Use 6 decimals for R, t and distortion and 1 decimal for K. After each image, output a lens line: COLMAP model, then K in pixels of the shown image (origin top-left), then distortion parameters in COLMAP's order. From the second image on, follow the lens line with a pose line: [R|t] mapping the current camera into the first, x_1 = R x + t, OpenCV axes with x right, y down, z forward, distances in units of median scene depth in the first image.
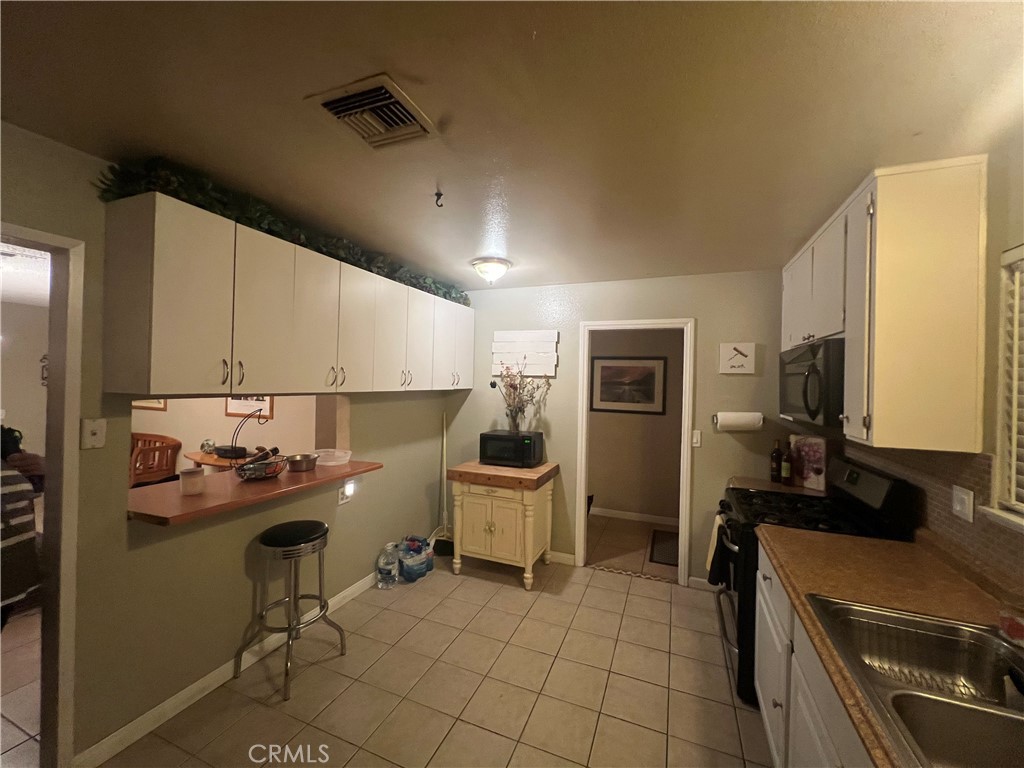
lens RADIAL K [[425.1, 0, 505.5], [0, 425.1, 381.5], [0, 0, 1]] dist [-0.001163, -0.000561]
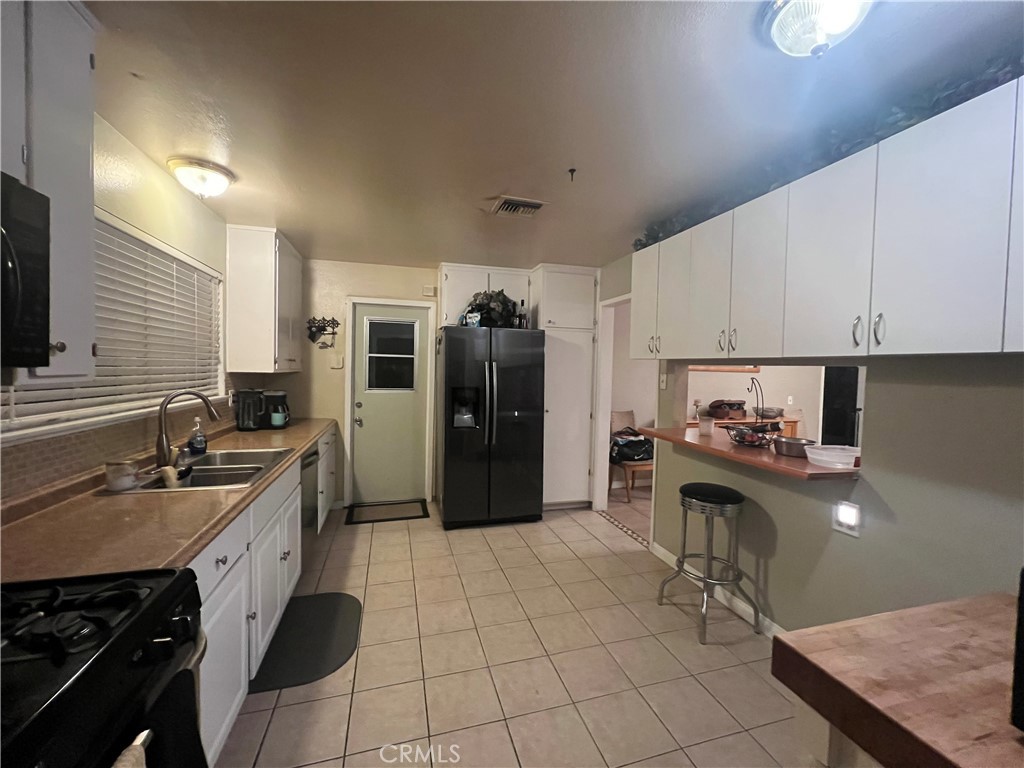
lens RADIAL K [[425.1, 0, 514.1], [0, 425.1, 380.6], [0, 0, 1]] dist [-0.001163, -0.000561]
pose [[-0.783471, -0.015539, -0.621234, 0.533204], [-0.035189, 0.999193, 0.019385, 0.074521], [0.620431, 0.037048, -0.783385, 1.495196]]
